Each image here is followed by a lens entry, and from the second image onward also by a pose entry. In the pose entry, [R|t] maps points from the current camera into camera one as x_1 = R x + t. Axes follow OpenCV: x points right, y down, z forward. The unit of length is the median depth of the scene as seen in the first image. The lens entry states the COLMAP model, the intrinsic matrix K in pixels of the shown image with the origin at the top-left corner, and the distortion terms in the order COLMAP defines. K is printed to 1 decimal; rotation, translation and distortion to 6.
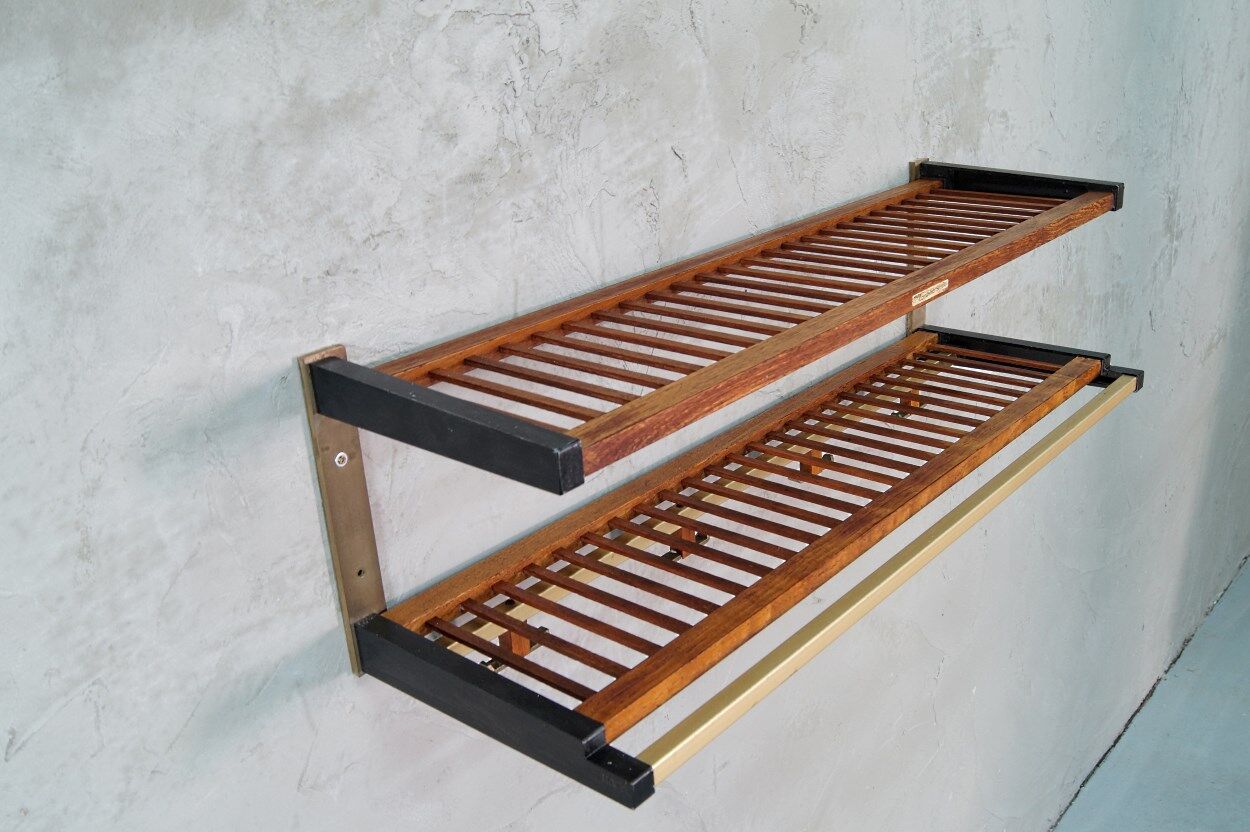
lens RADIAL K [[1153.3, 0, 625.0], [0, 1153.3, 416.0], [0, 0, 1]] dist [-0.067694, -0.001227]
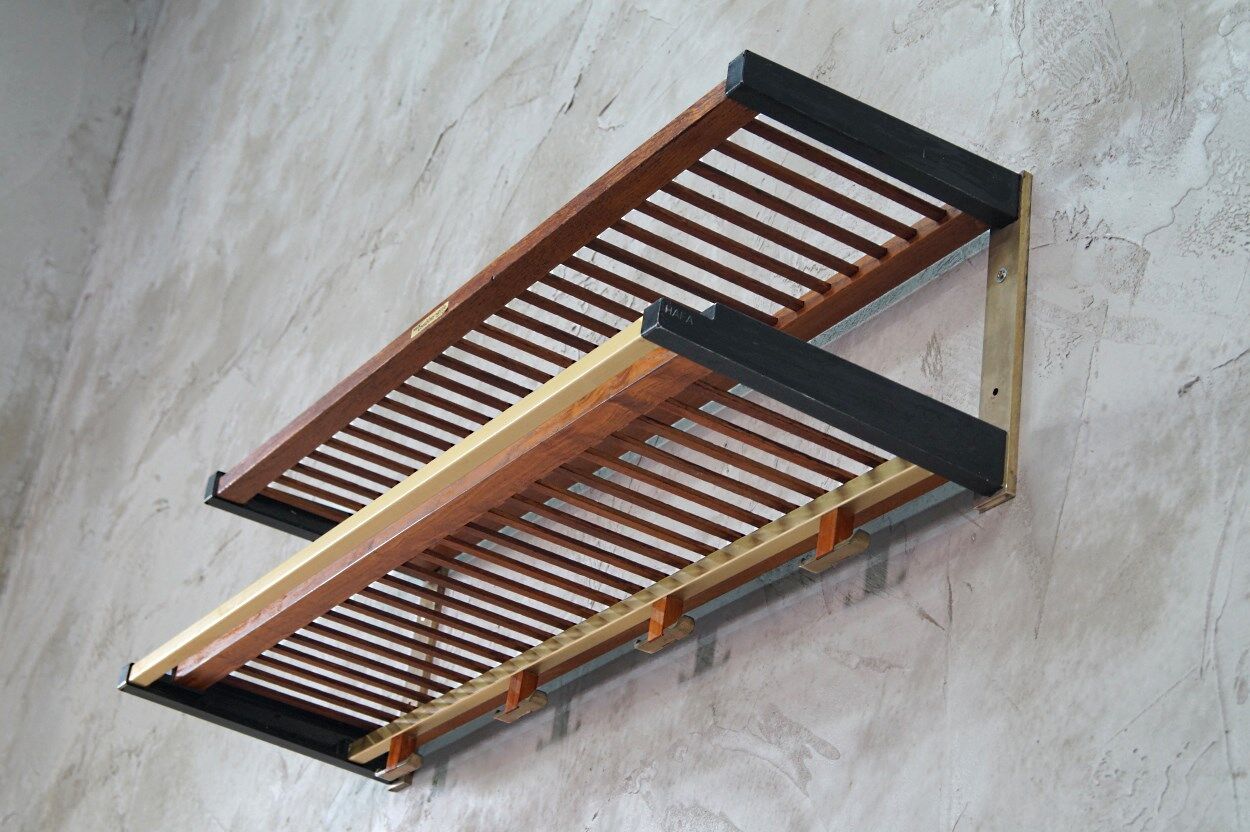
lens RADIAL K [[2457.6, 0, 625.4], [0, 2457.6, 410.6], [0, 0, 1]] dist [-0.018169, 0.085451]
pose [[-0.278879, -0.425274, -0.861028, 2.220839], [-0.437177, 0.854526, -0.280465, 0.525904], [0.855046, 0.298206, -0.424229, 2.296307]]
